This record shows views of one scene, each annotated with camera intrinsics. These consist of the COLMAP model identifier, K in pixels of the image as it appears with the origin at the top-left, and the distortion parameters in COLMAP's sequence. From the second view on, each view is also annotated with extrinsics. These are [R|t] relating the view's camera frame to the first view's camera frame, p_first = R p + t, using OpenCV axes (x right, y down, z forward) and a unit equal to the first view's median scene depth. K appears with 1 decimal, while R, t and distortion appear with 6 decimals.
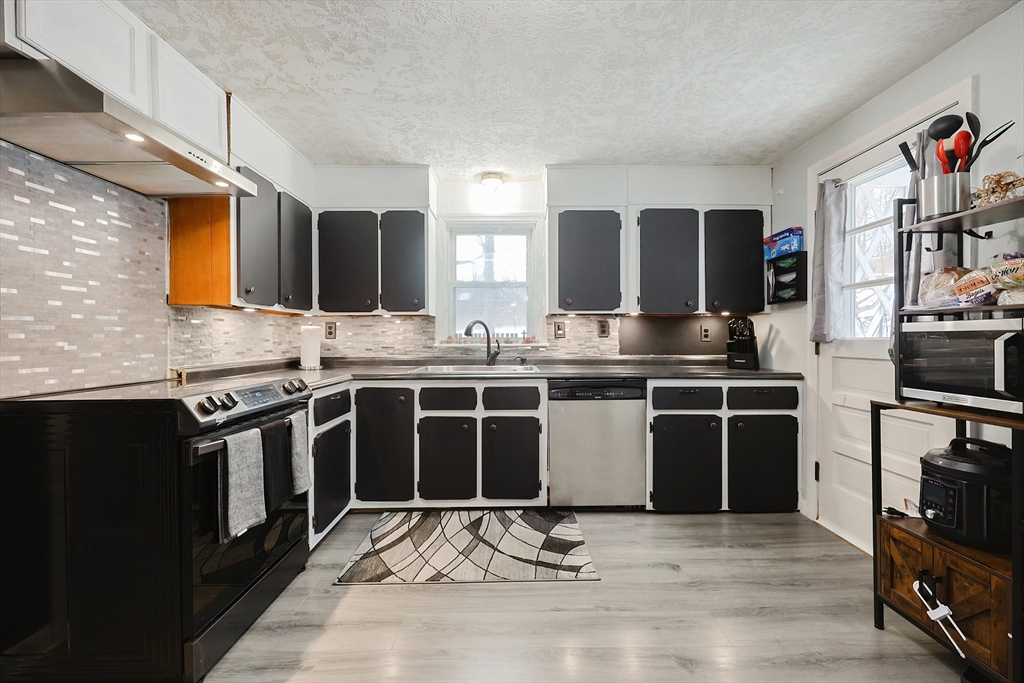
lens RADIAL K [[422.5, 0, 521.2], [0, 422.5, 343.3], [0, 0, 1]] dist [-0.003295, 0.000452]
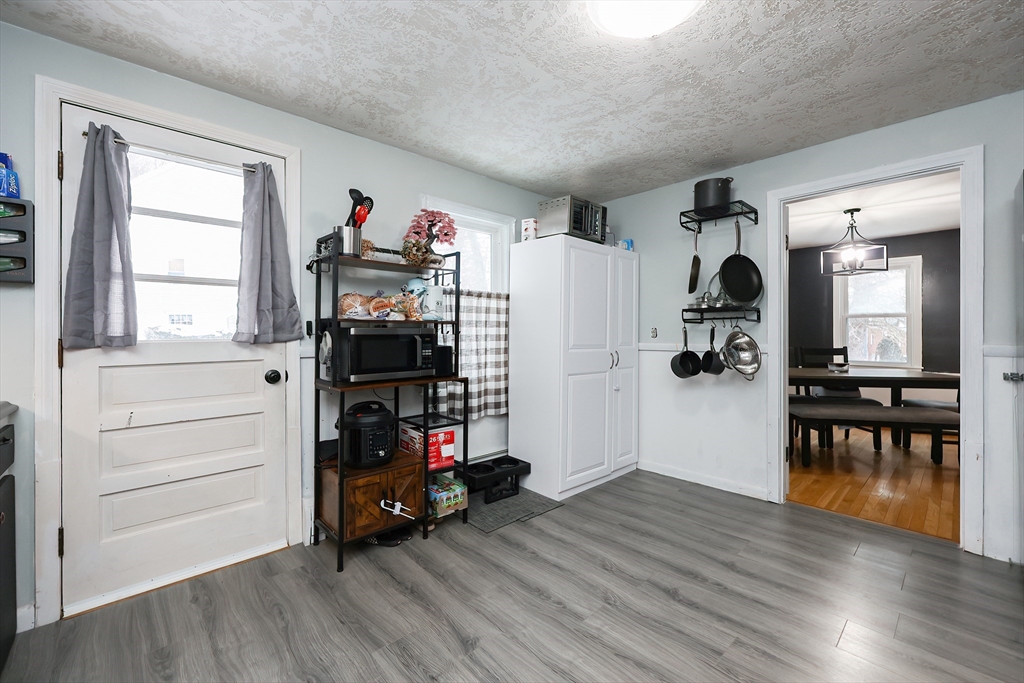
lens RADIAL K [[422.5, 0, 509.4], [0, 422.5, 335.9], [0, 0, 1]] dist [-0.003295, 0.000452]
pose [[-0.657585, 0.003402, 0.753372, -0.255337], [0.017516, 0.999789, 0.010774, -0.016178], [-0.753176, 0.020281, -0.657506, 0.856652]]
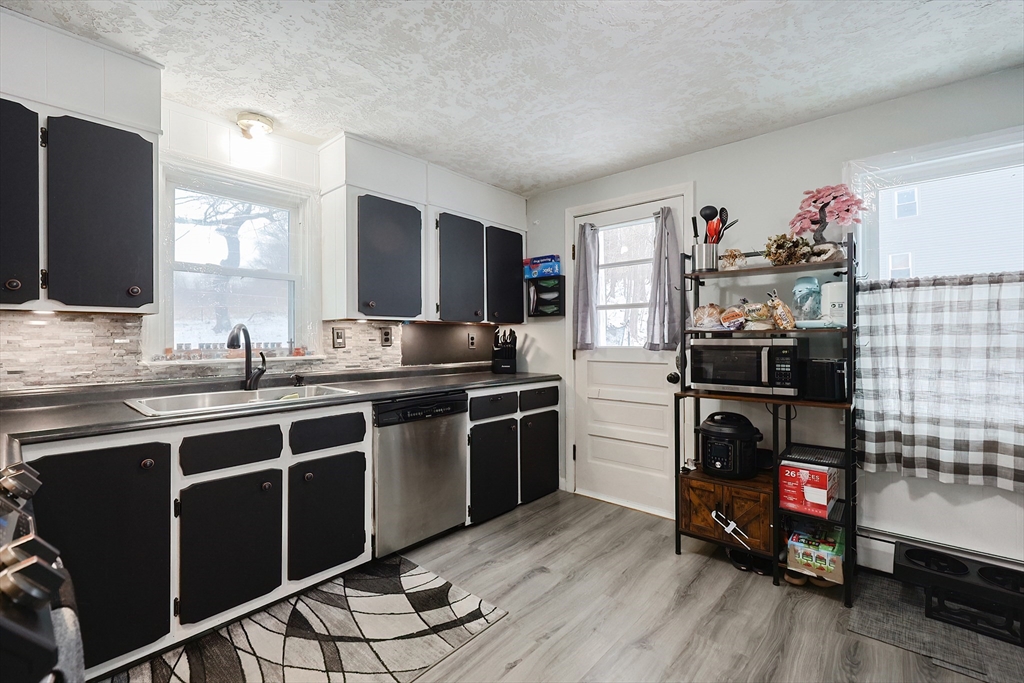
lens RADIAL K [[440.3, 0, 502.8], [0, 440.3, 339.7], [0, 0, 1]] dist [0.002301, -0.000422]
pose [[0.685095, -0.002777, 0.728448, -0.377447], [0.010615, 0.999925, -0.006172, -0.024391], [-0.728376, 0.011961, 0.685073, 0.243202]]
